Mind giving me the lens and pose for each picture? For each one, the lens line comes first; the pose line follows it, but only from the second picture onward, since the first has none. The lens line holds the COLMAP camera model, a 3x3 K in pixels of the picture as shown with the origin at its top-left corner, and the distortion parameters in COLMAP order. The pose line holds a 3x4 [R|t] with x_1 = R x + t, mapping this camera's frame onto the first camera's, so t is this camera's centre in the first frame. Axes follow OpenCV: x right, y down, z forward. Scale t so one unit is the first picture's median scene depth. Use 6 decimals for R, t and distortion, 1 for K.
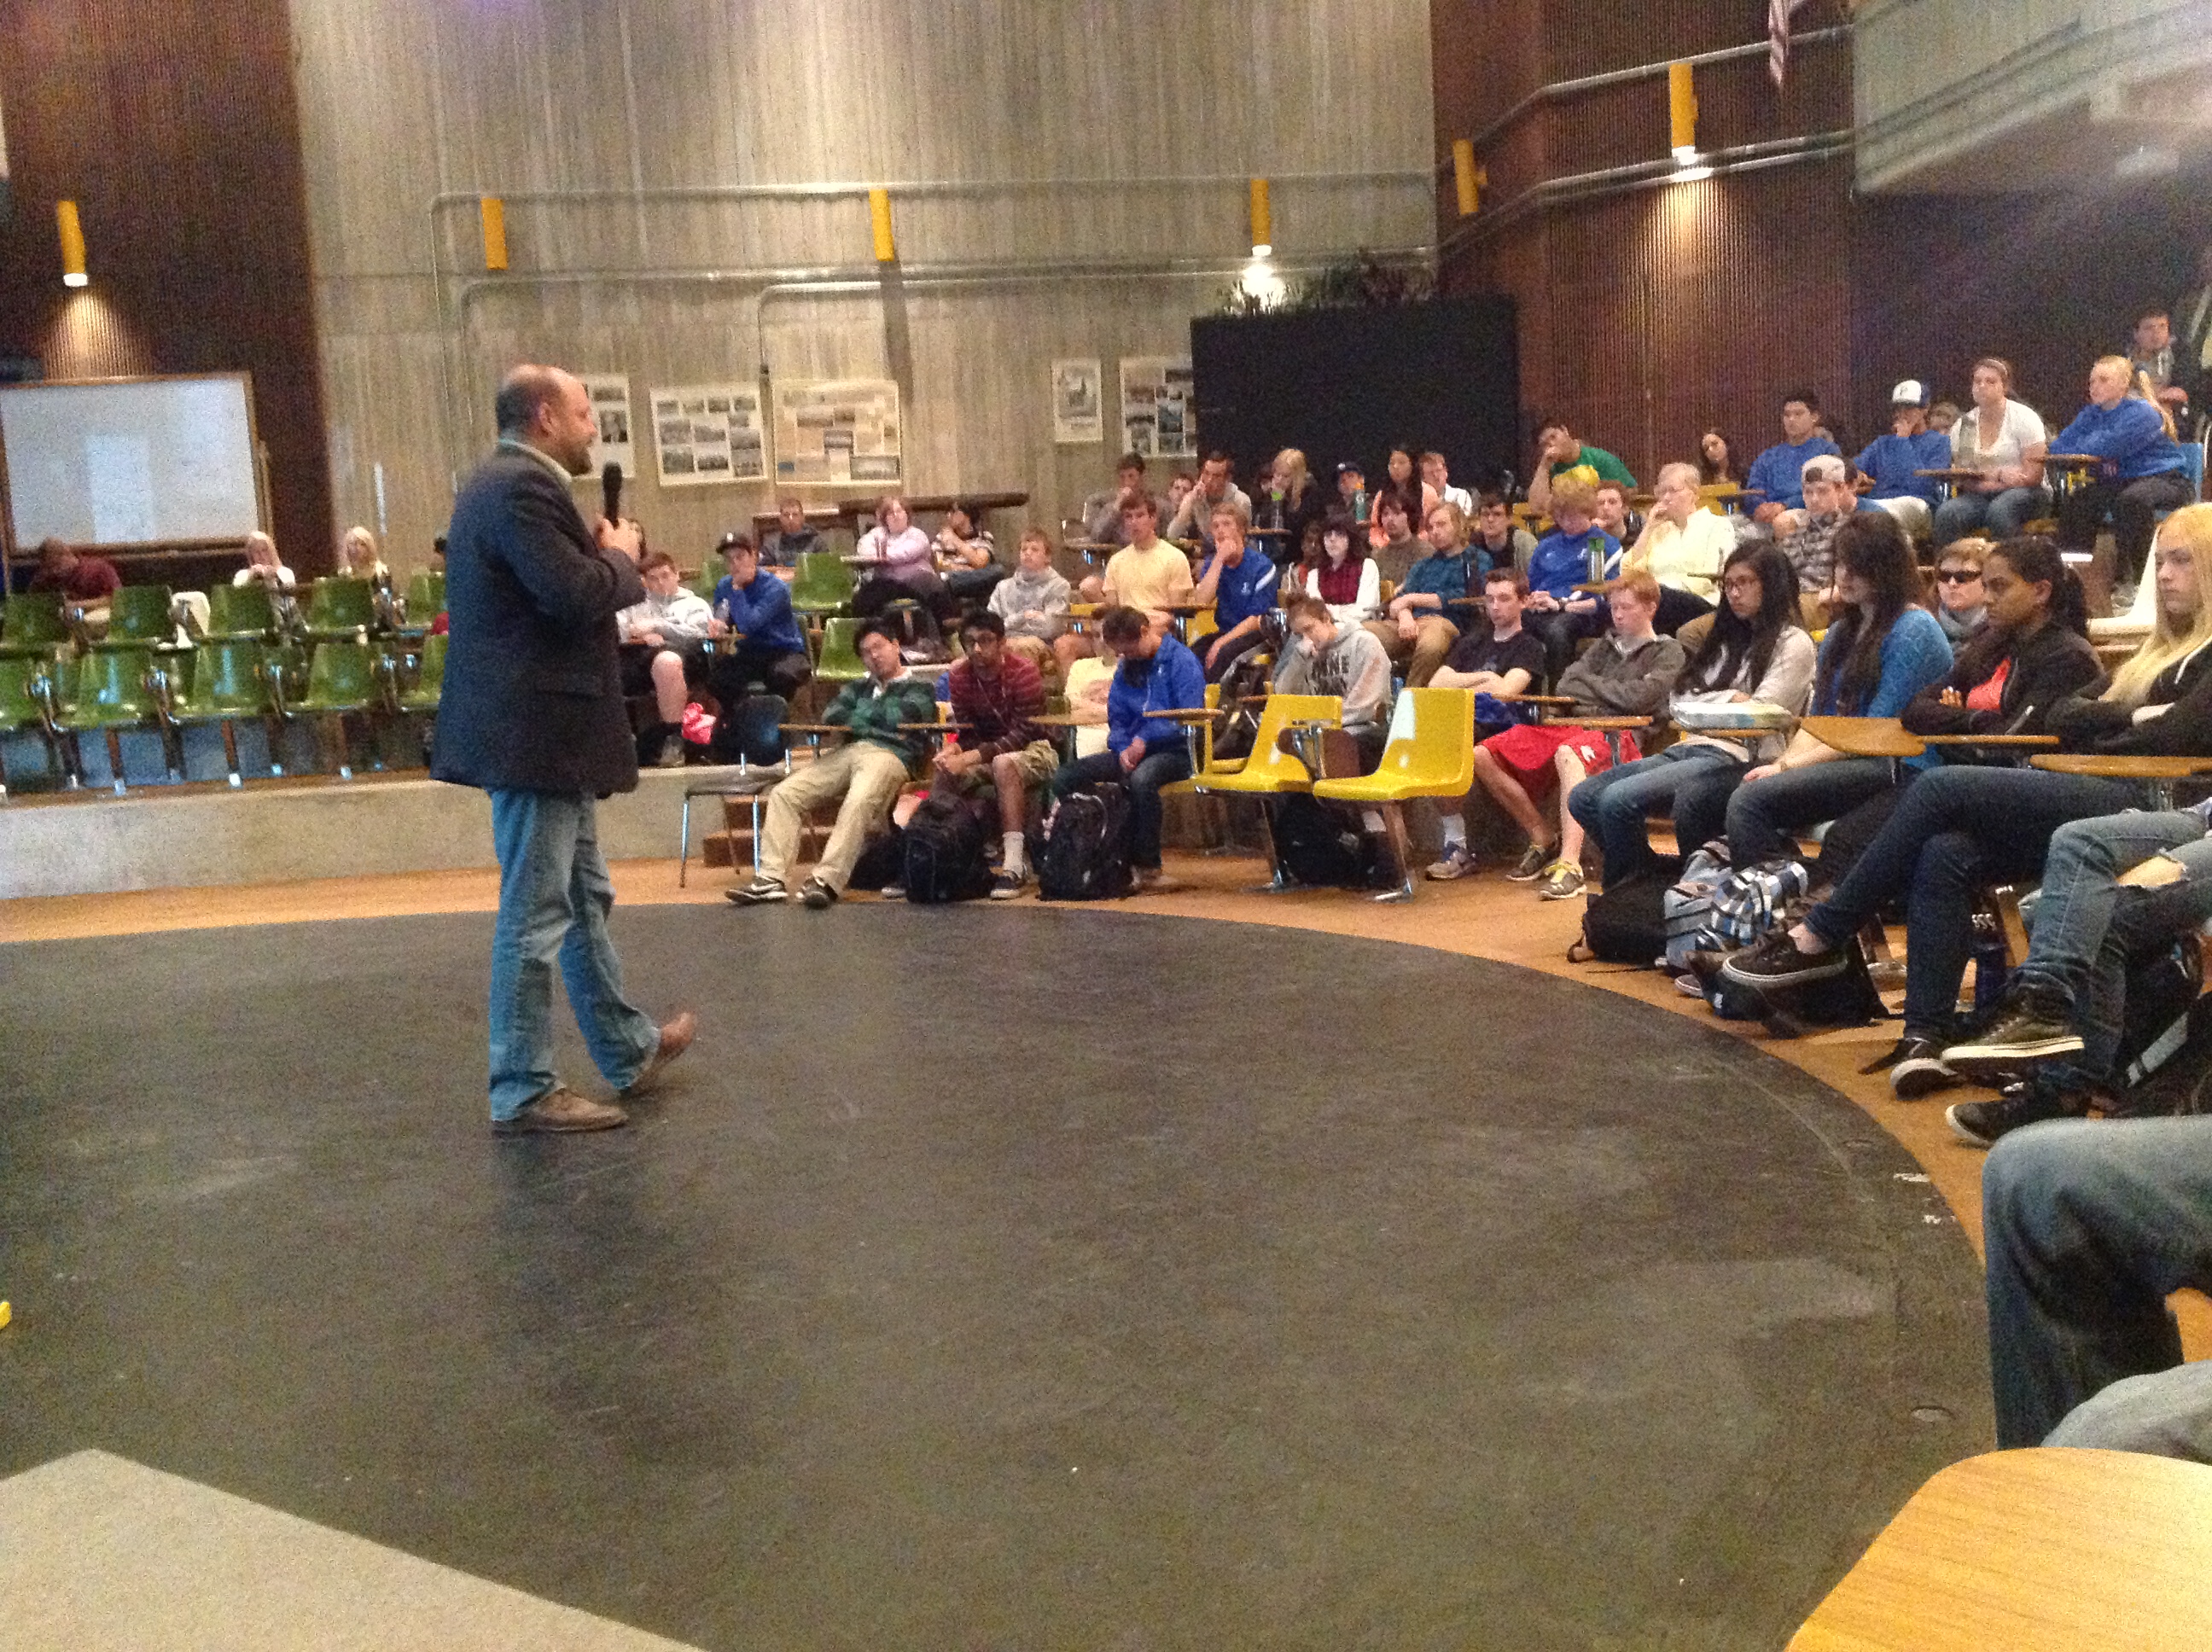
lens RADIAL K [[2228.3, 0, 1161.0], [0, 2228.3, 843.4], [0, 0, 1]] dist [0.050624, 0.000000]
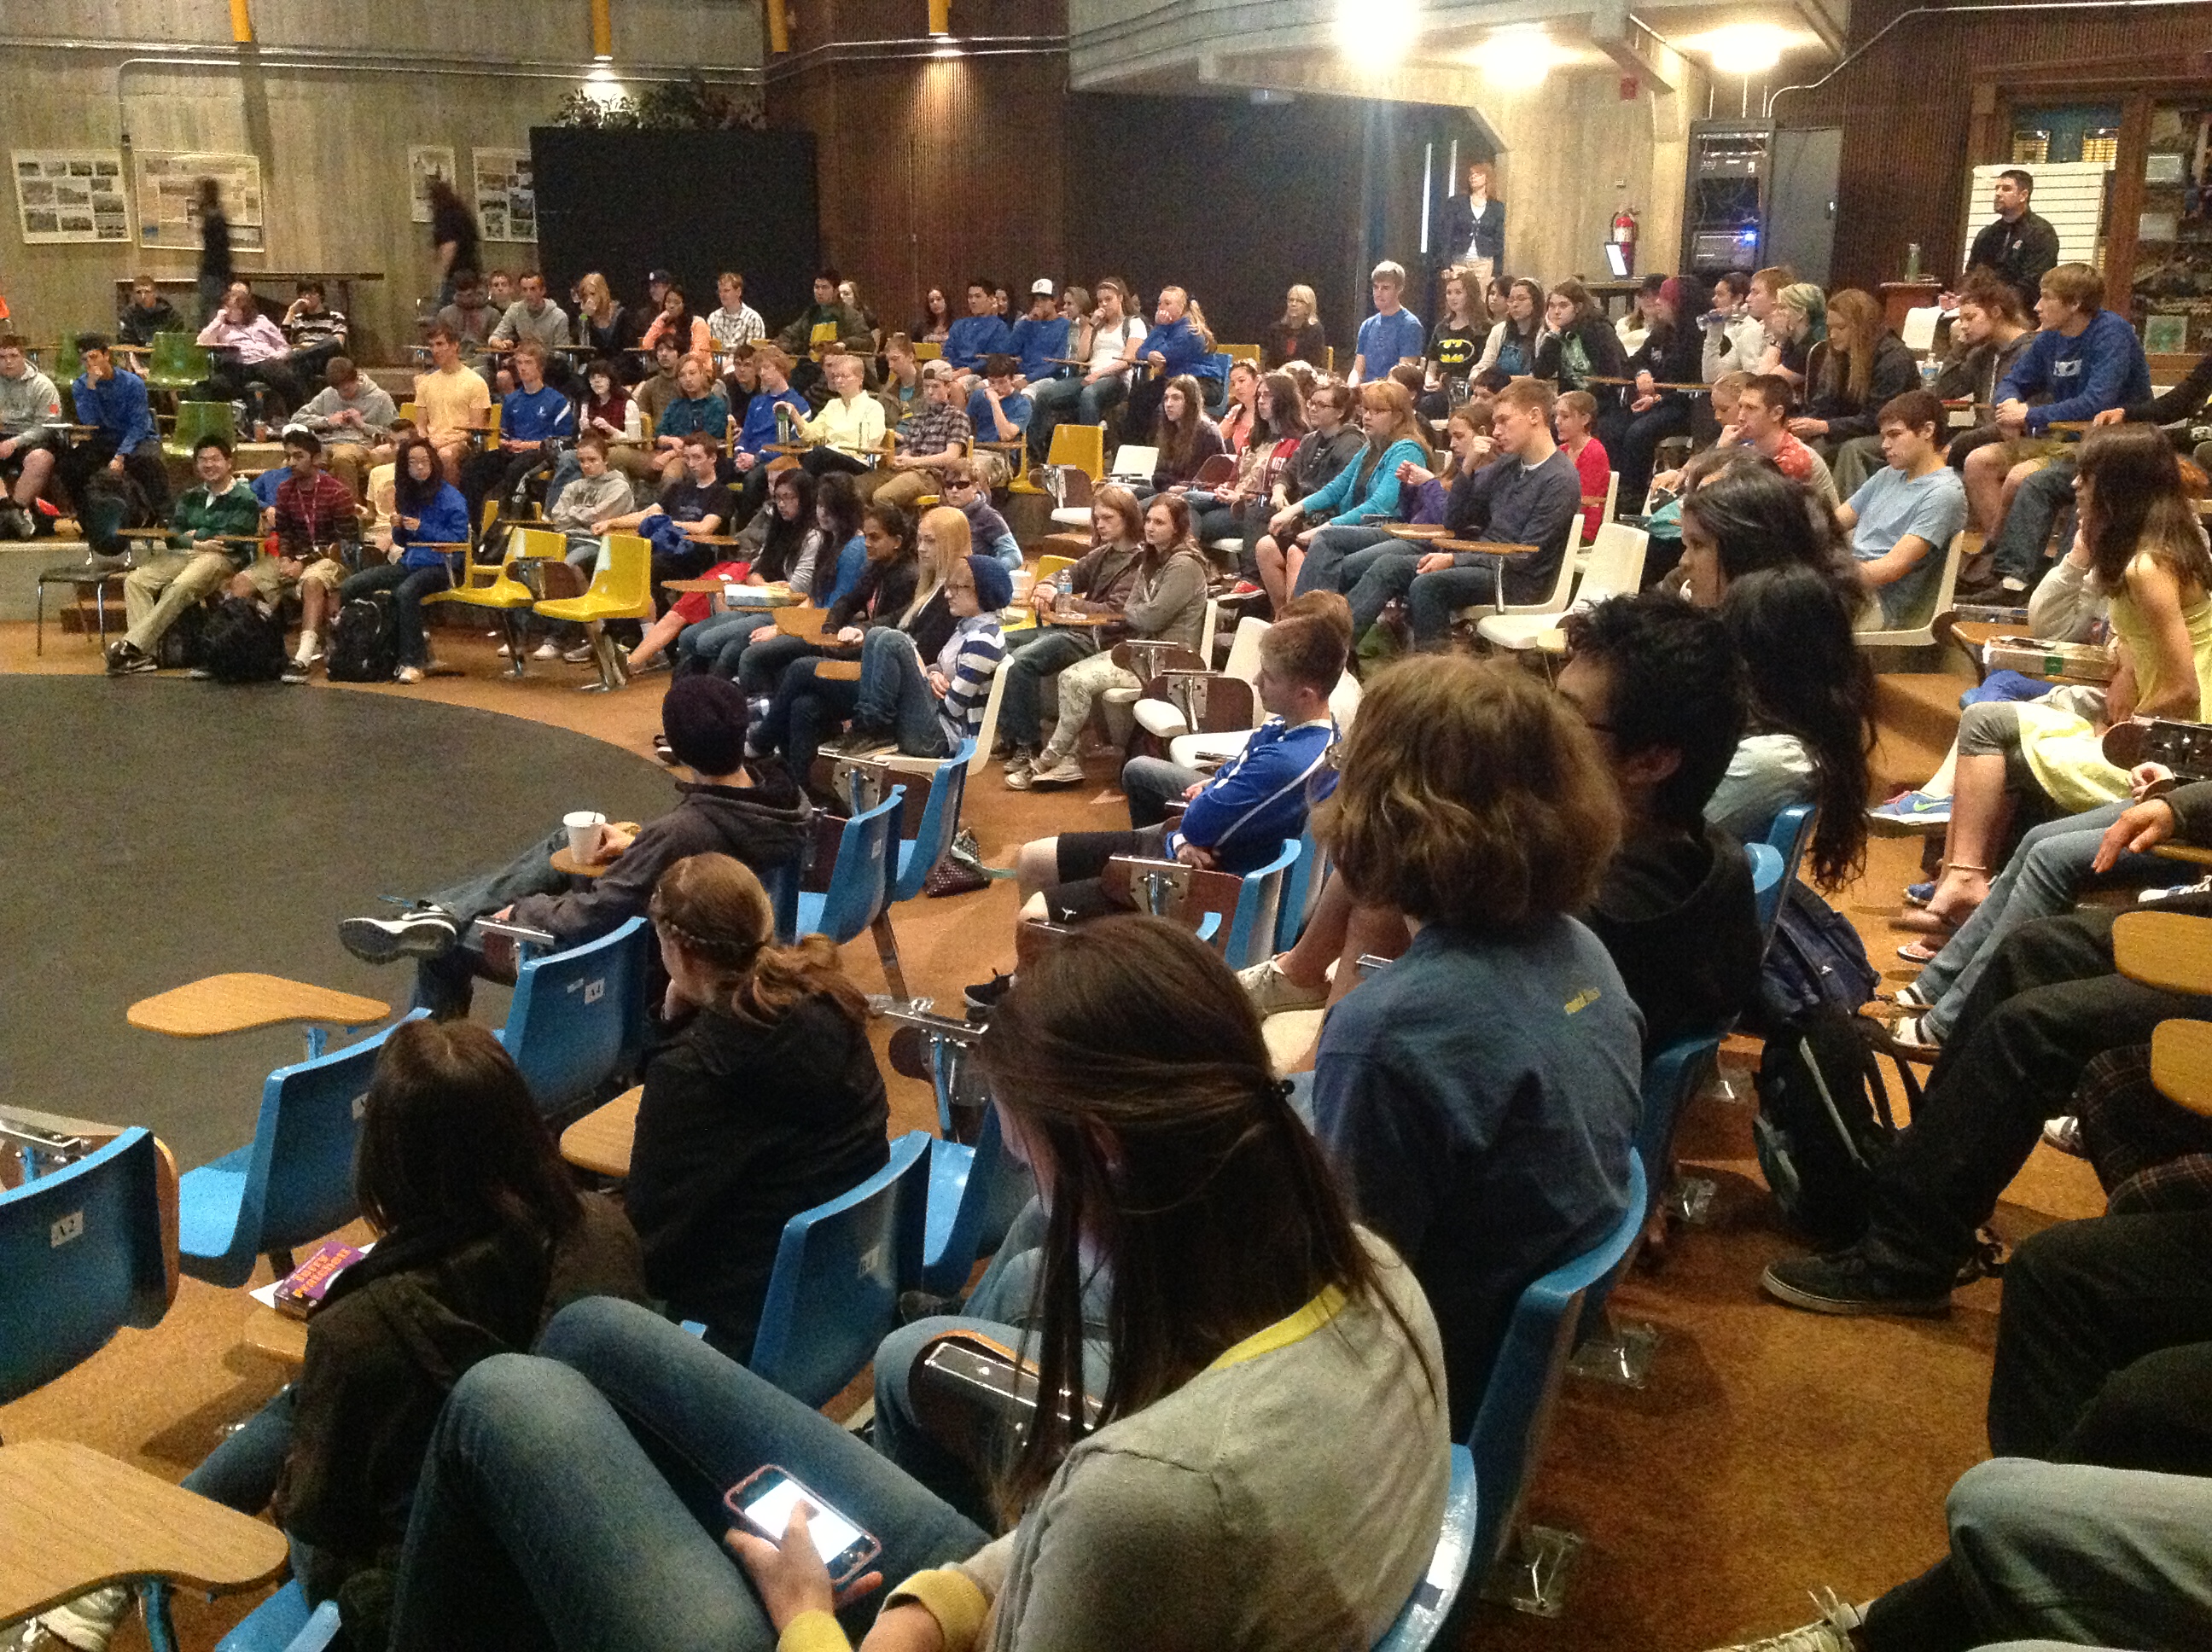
lens RADIAL K [[2228.3, 0, 1087.6], [0, 2228.3, 820.1], [0, 0, 1]] dist [0.050624, 0.000000]
pose [[0.978690, 0.006661, 0.205235, 0.080370], [-0.032420, 0.991950, 0.122408, -0.048791], [-0.202767, -0.126453, 0.971028, -0.281093]]
